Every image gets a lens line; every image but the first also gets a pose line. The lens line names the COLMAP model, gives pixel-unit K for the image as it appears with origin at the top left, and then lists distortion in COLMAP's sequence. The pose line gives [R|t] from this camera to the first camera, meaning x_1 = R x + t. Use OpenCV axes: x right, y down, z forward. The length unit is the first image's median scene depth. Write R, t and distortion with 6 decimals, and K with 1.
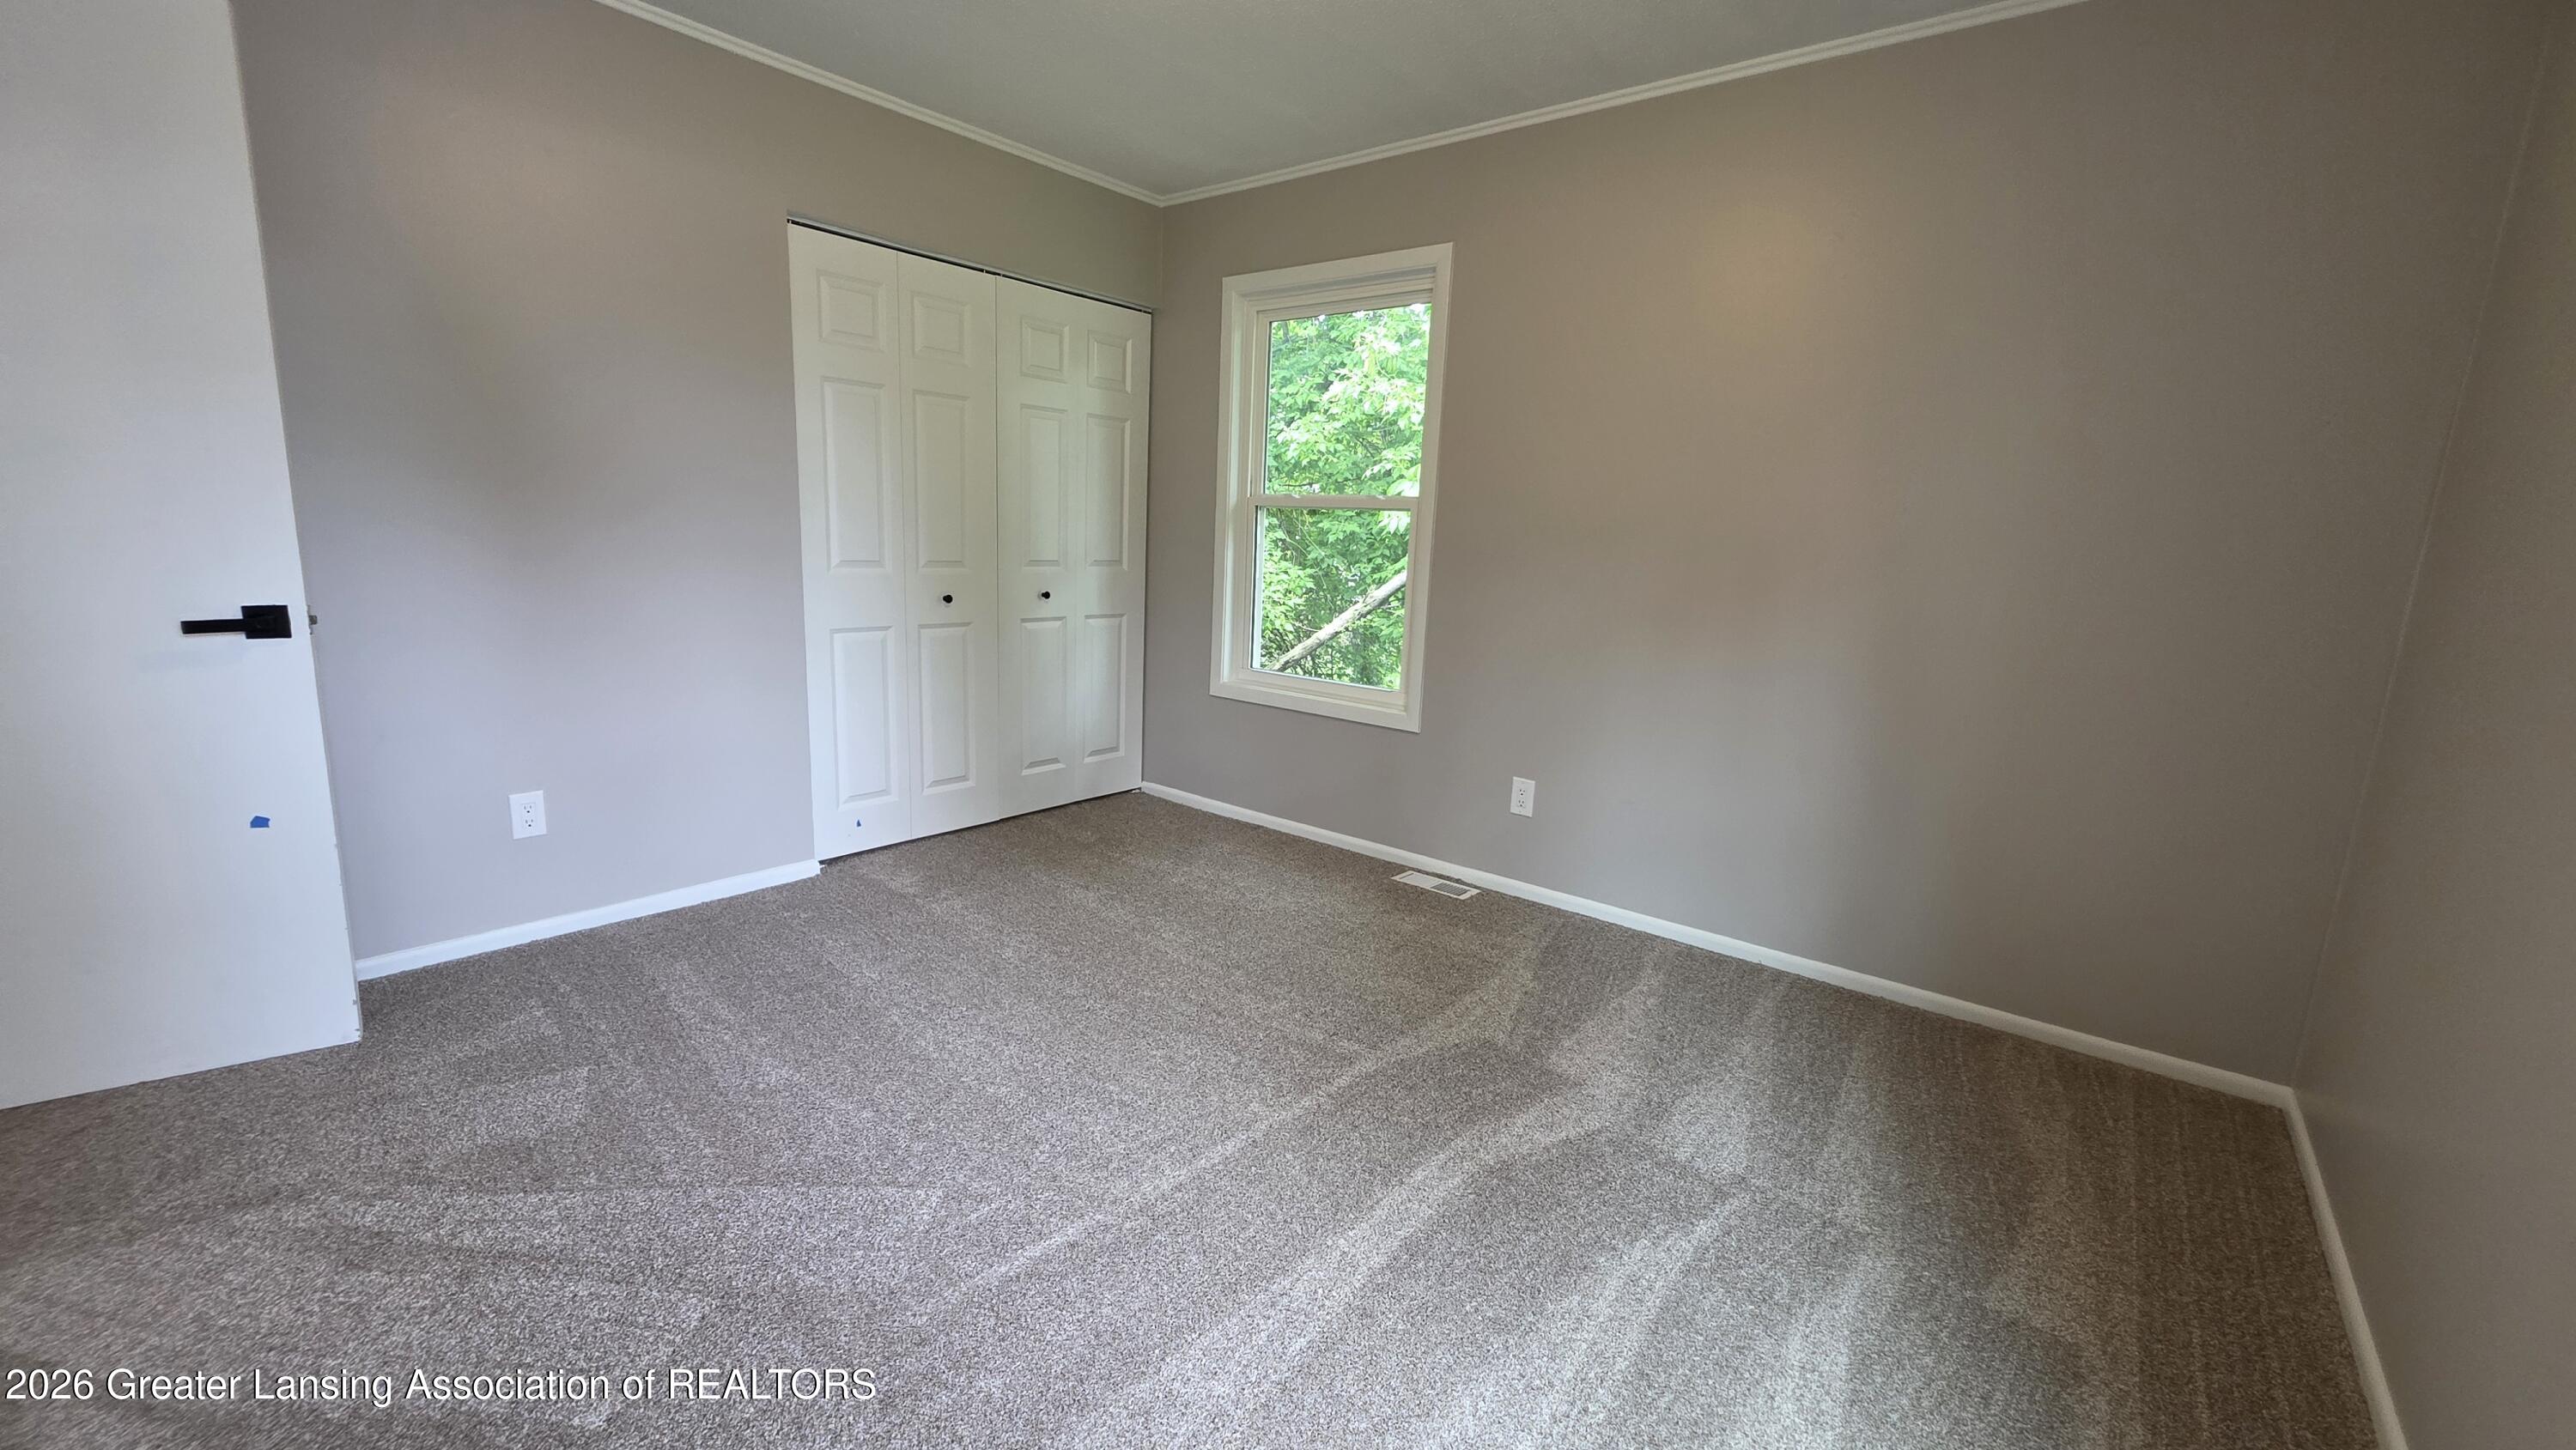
lens RADIAL K [[1038.2, 0, 1281.9], [0, 1038.2, 718.4], [0, 0, 1]] dist [0.000268, 0.000175]
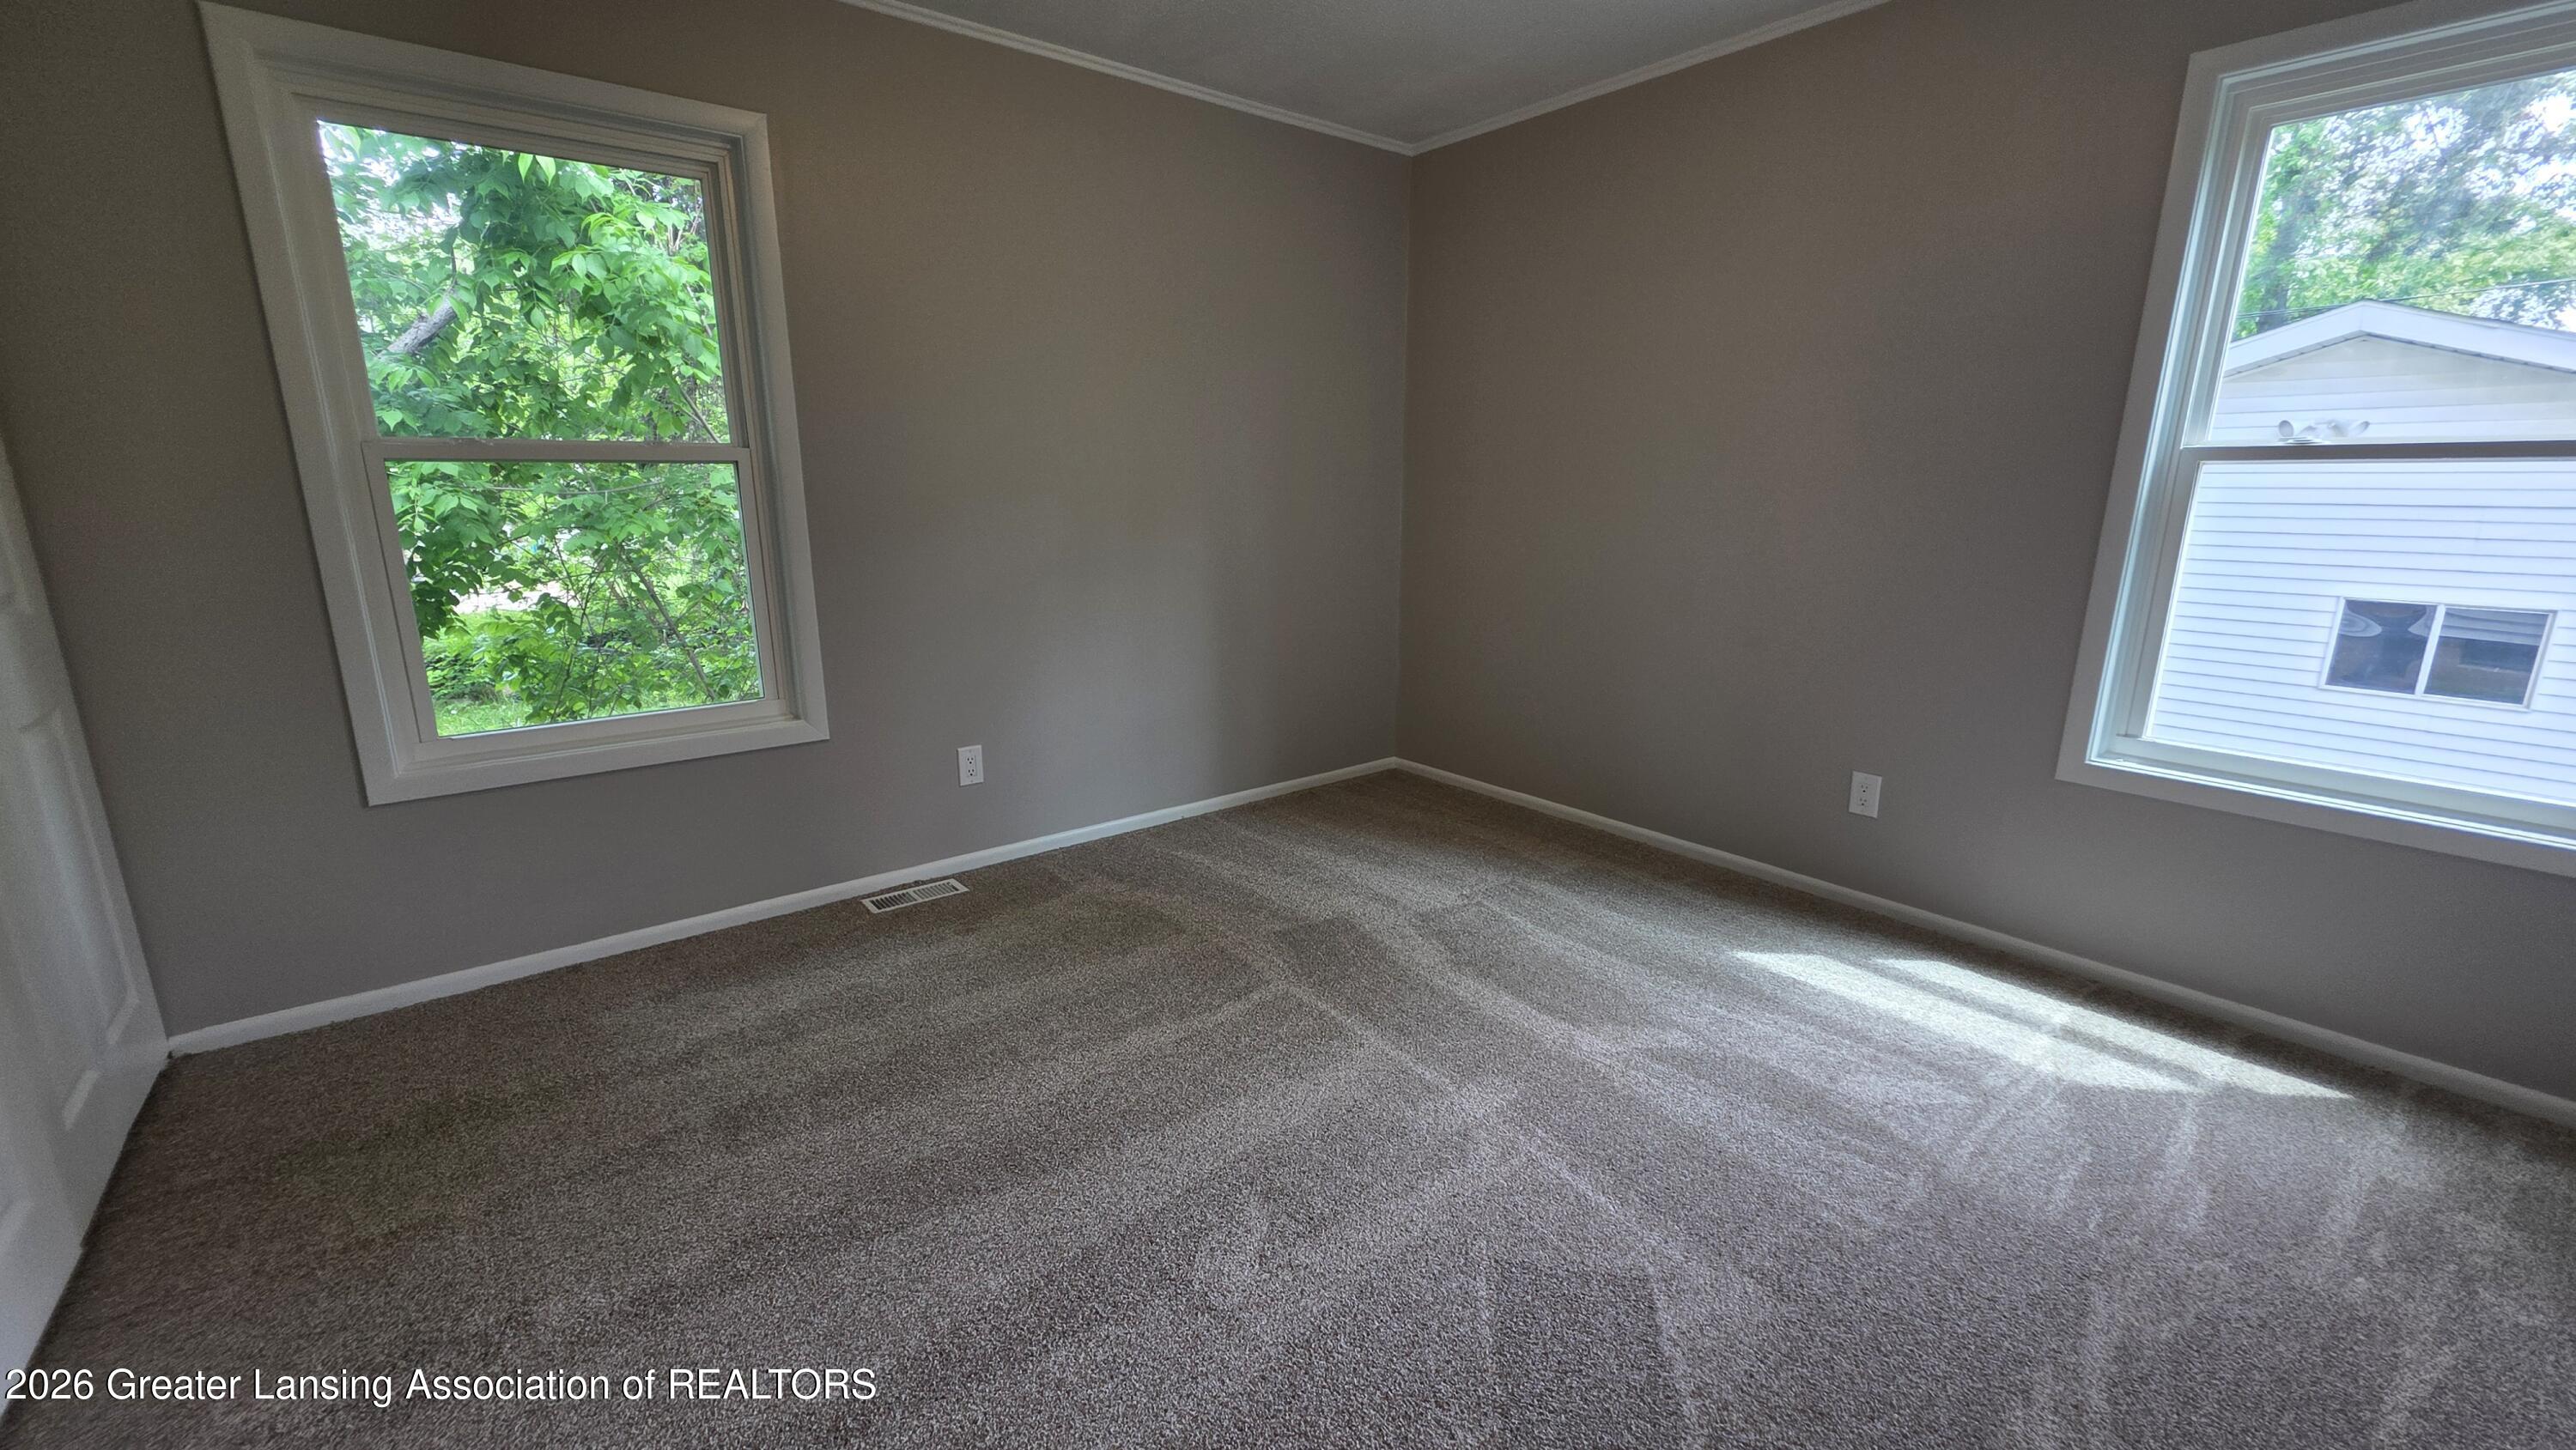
lens RADIAL K [[1020.3, 0, 1281.1], [0, 1020.3, 715.5], [0, 0, 1]] dist [0.001157, 0.000157]
pose [[0.209715, -0.260953, 0.942297, -0.715531], [0.186052, 0.956770, 0.223554, -0.153460], [-0.959898, 0.128434, 0.249199, 0.605132]]
